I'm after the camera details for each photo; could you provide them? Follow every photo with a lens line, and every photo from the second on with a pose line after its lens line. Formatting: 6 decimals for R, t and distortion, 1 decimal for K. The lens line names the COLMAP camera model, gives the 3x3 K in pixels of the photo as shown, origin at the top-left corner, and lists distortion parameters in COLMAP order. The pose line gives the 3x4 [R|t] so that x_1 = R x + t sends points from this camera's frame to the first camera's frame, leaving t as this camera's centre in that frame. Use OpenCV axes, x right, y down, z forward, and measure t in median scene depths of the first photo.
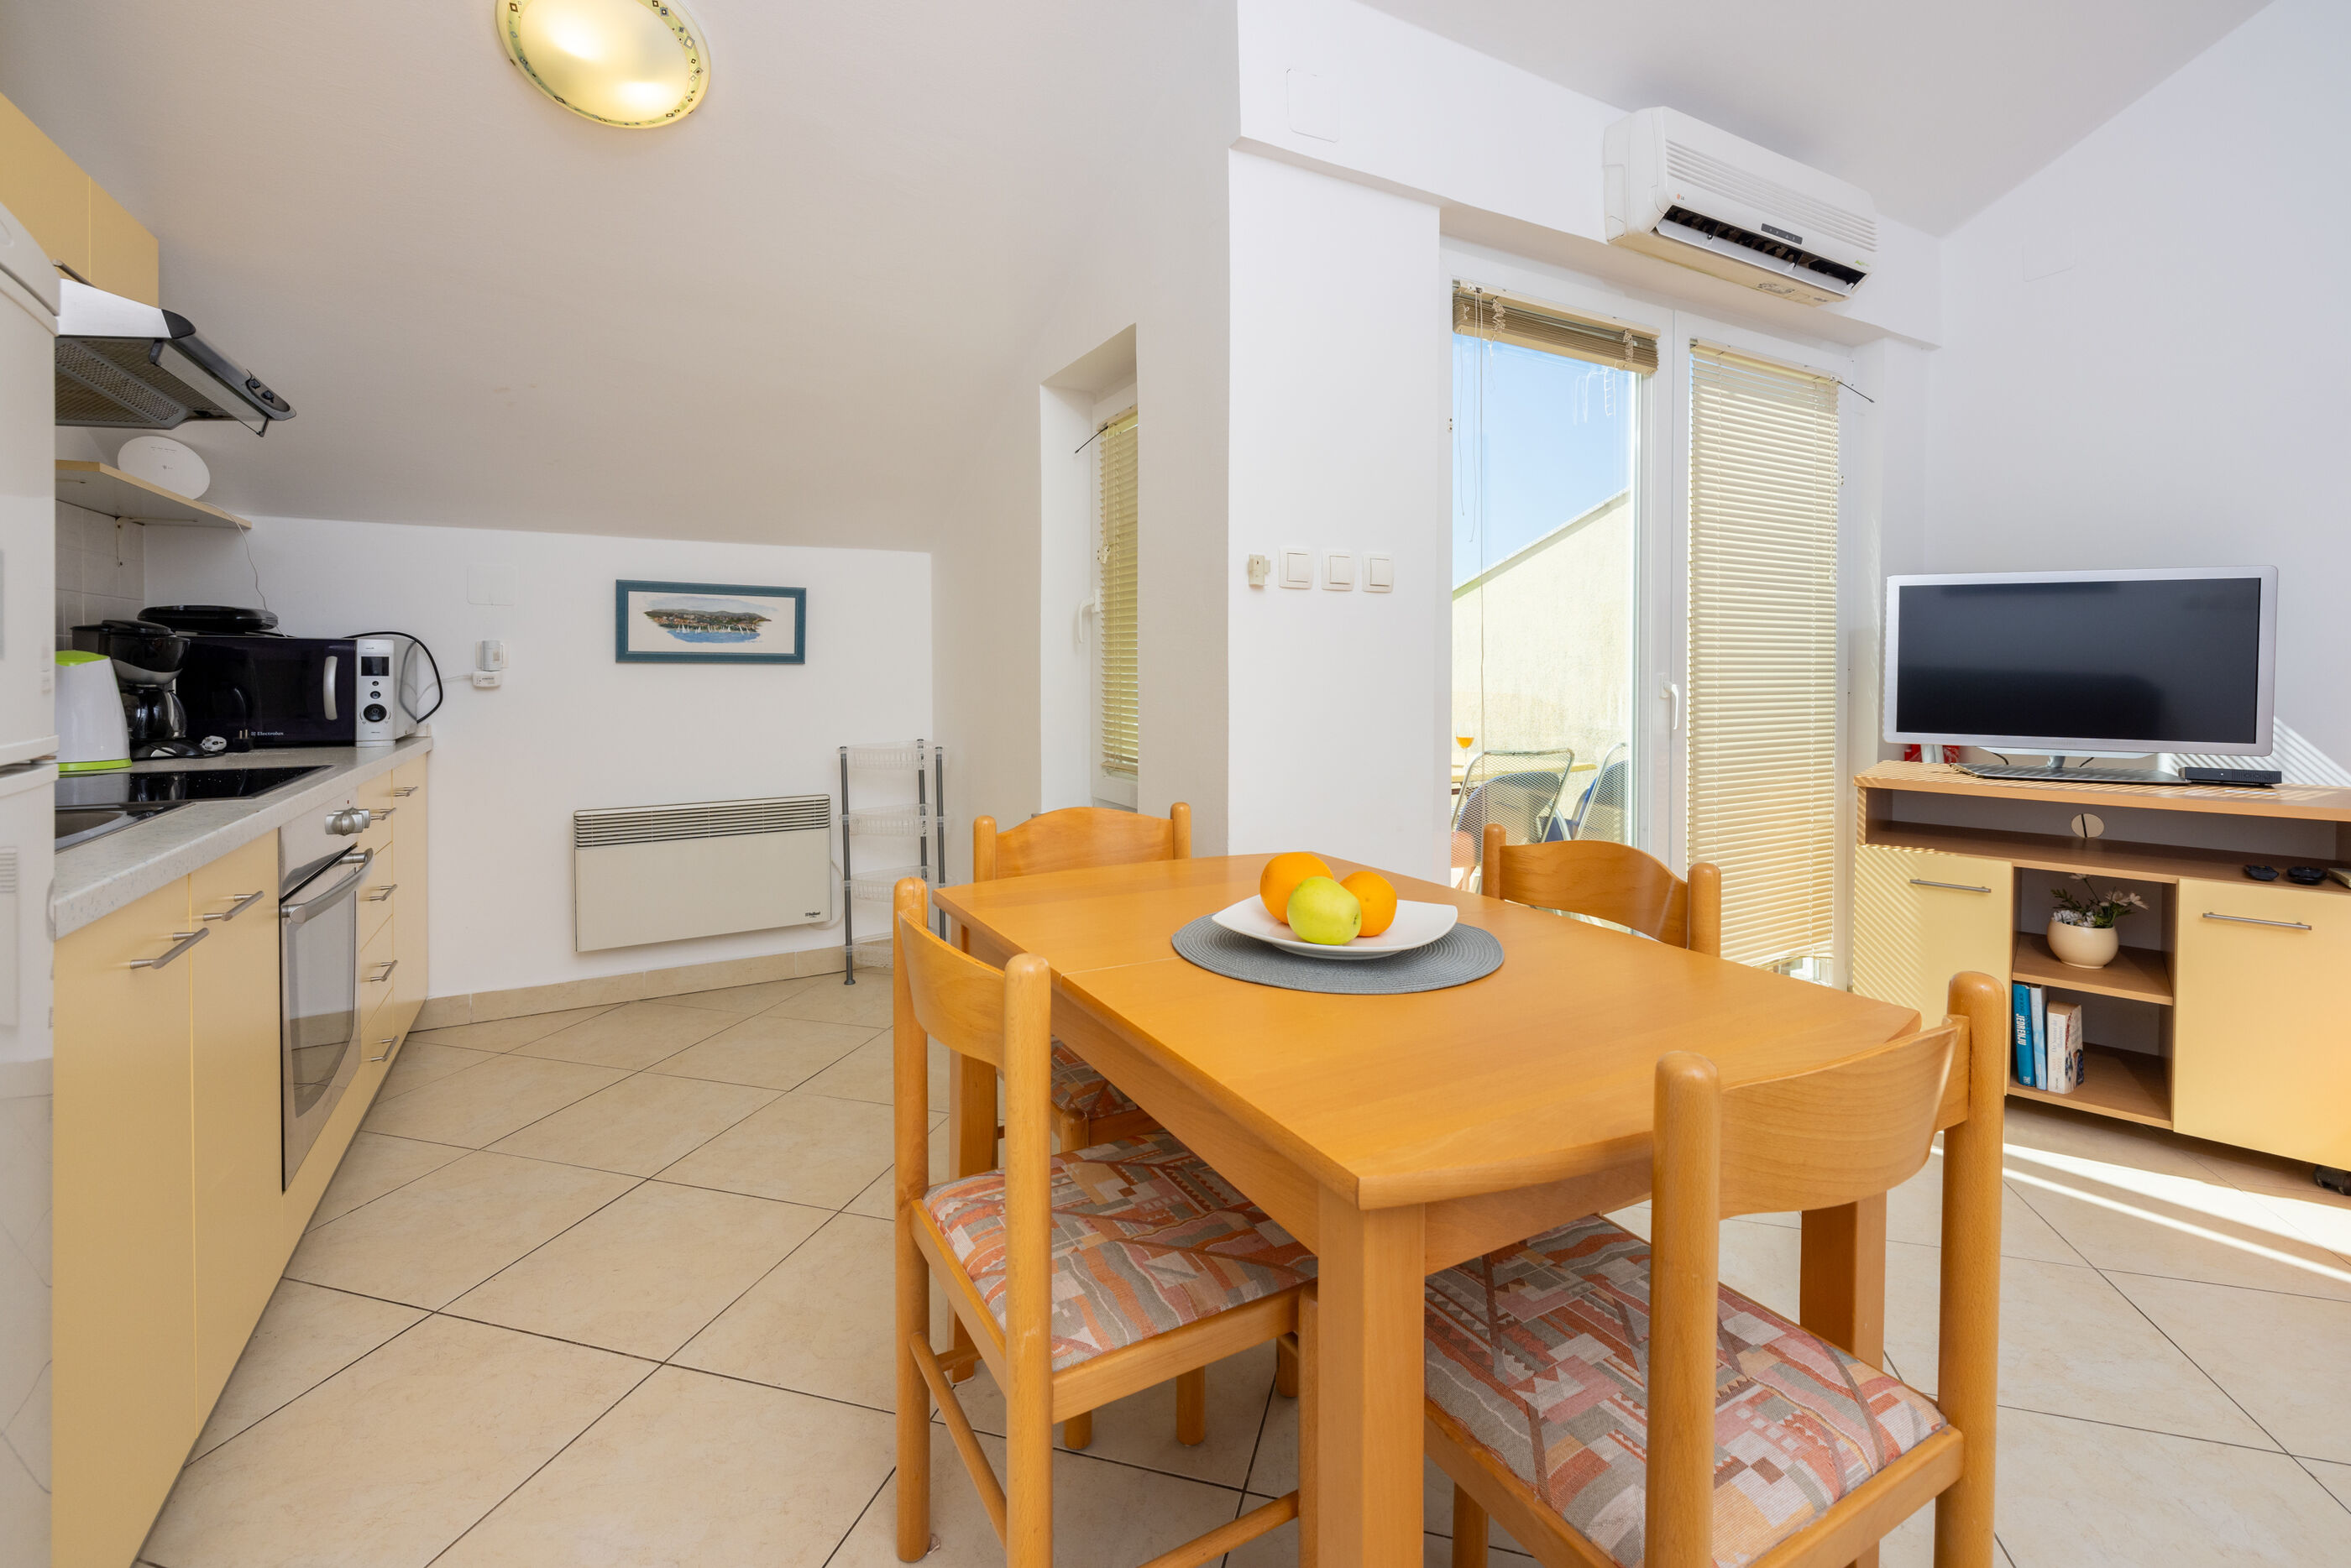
lens RADIAL K [[1032.5, 0, 1192.0], [0, 1032.5, 677.9], [0, 0, 1]] dist [0.000113, 0.000402]
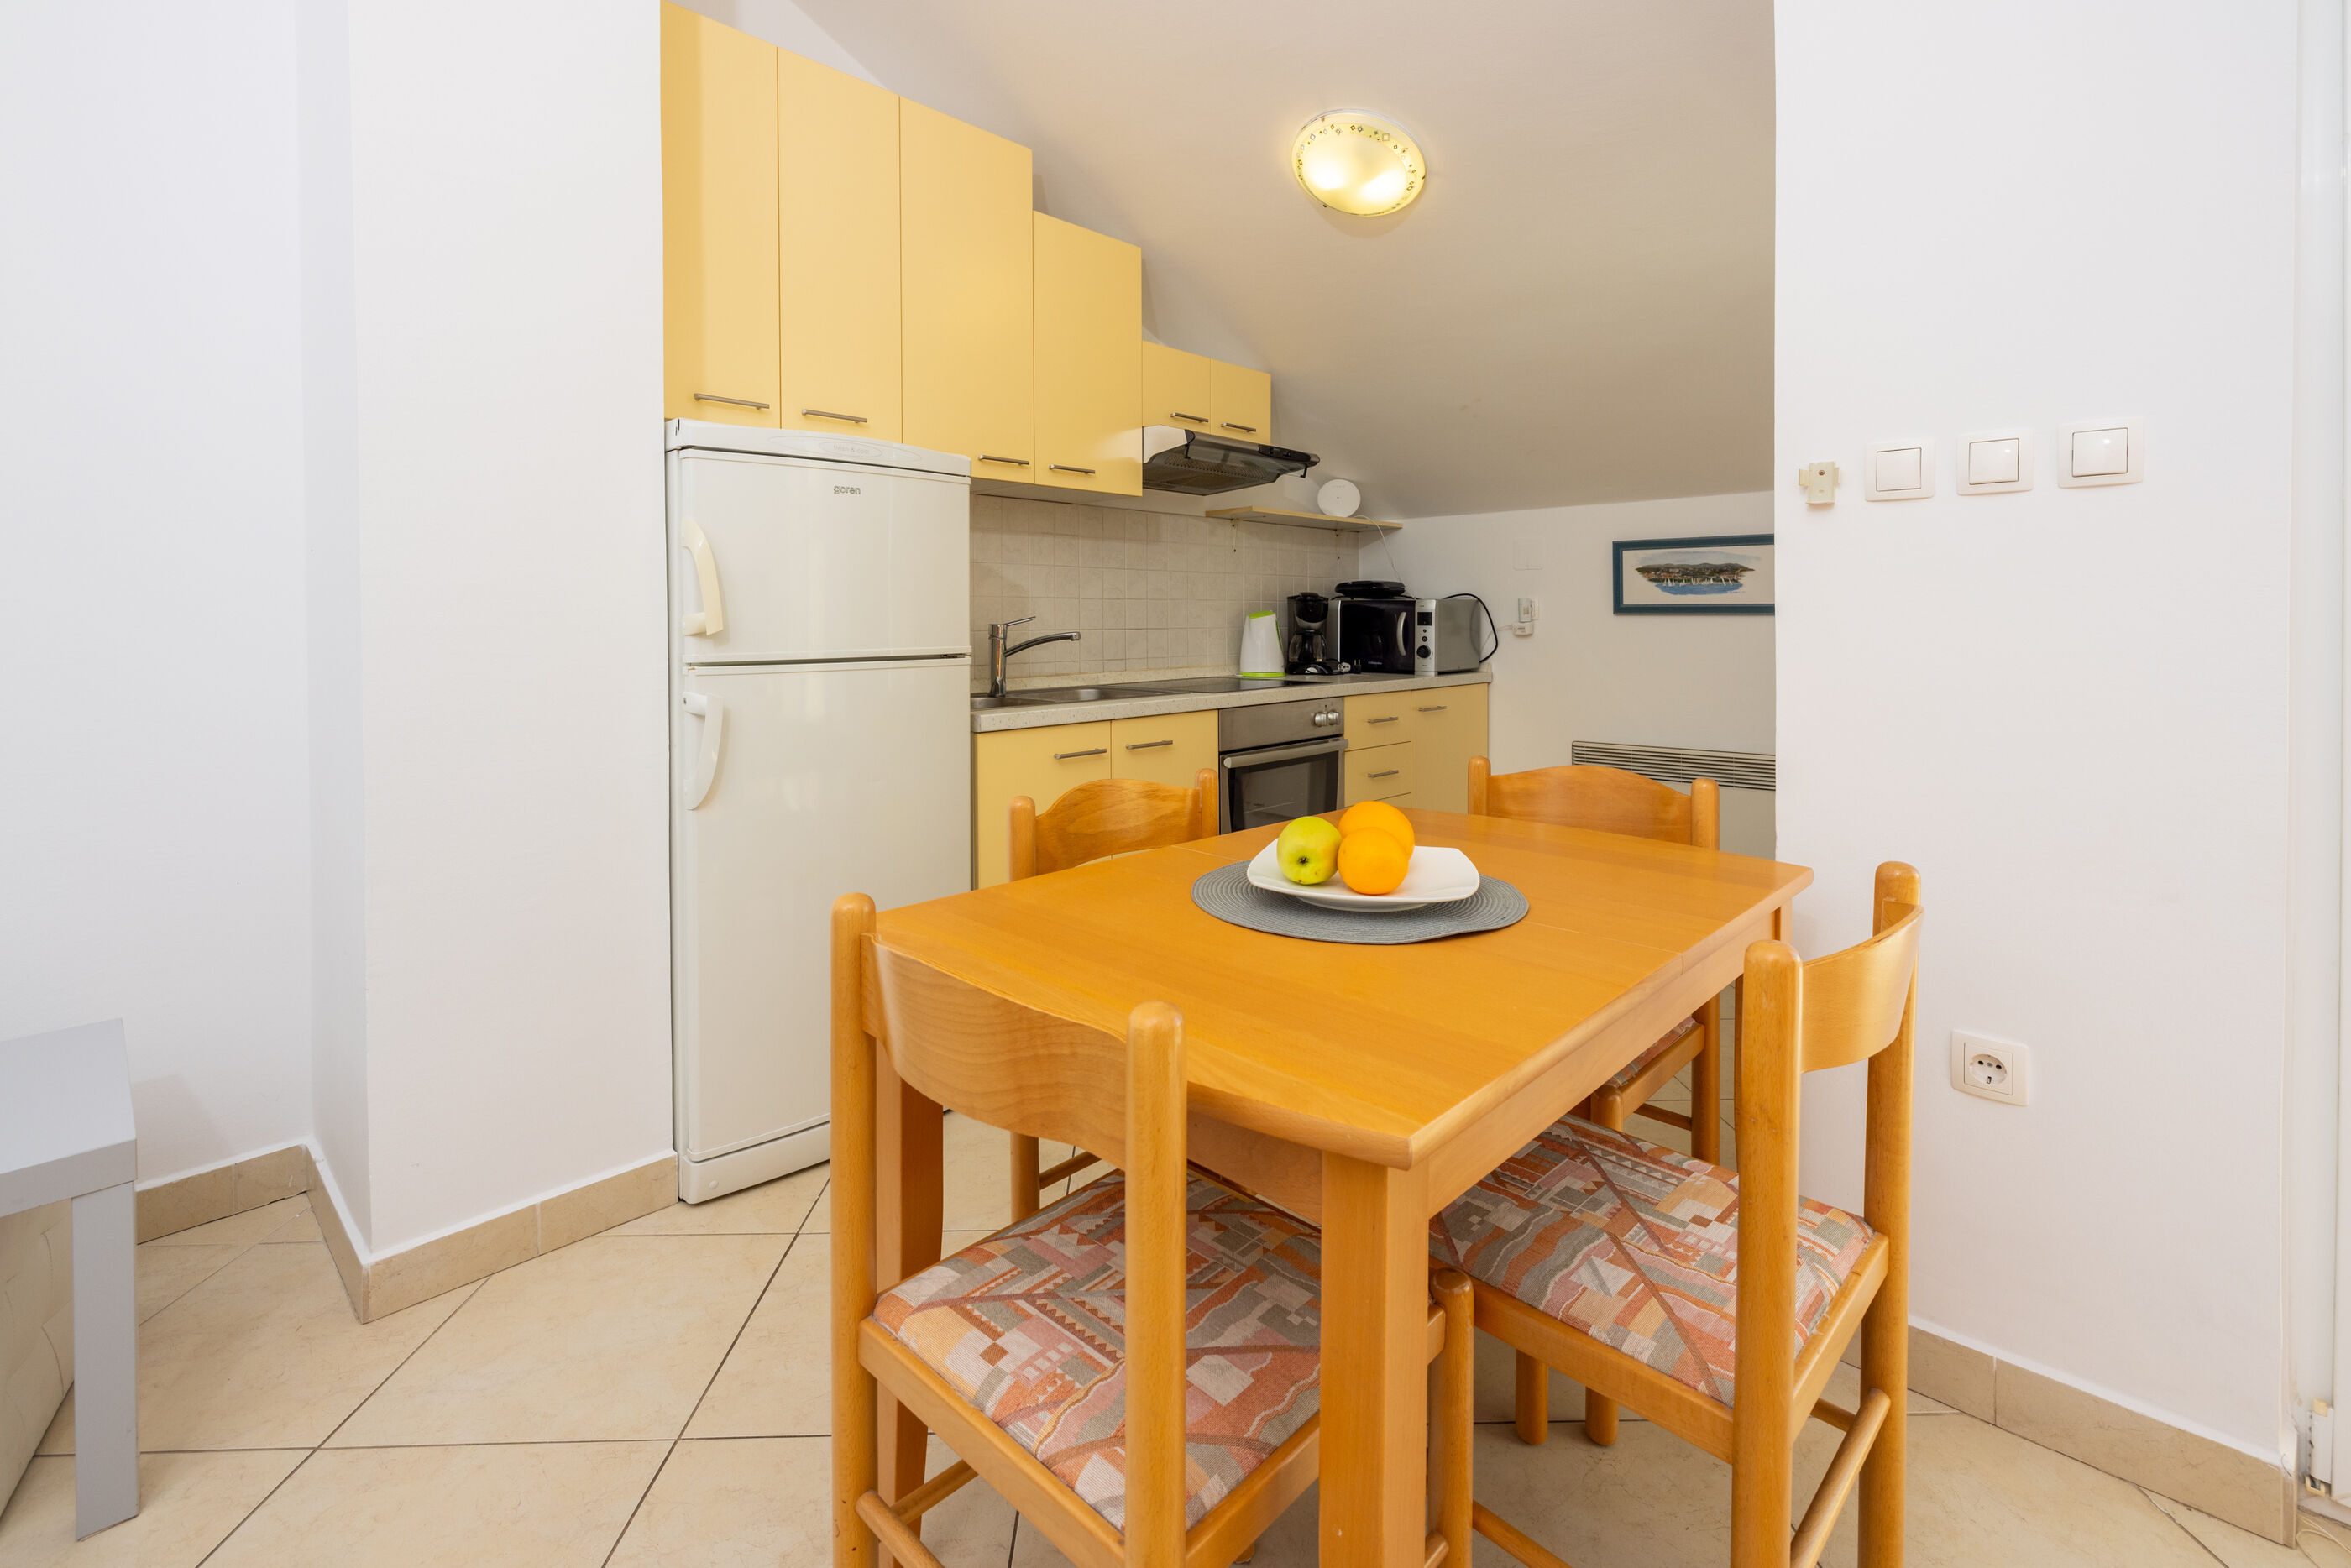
lens RADIAL K [[1058.1, 0, 1177.7], [0, 1058.1, 637.0], [0, 0, 1]] dist [-0.000610, 0.000071]
pose [[0.282774, 0.012125, -0.959110, 0.509109], [-0.007220, 0.999919, 0.010512, 0.000972], [0.959160, 0.003952, 0.282838, 0.265531]]
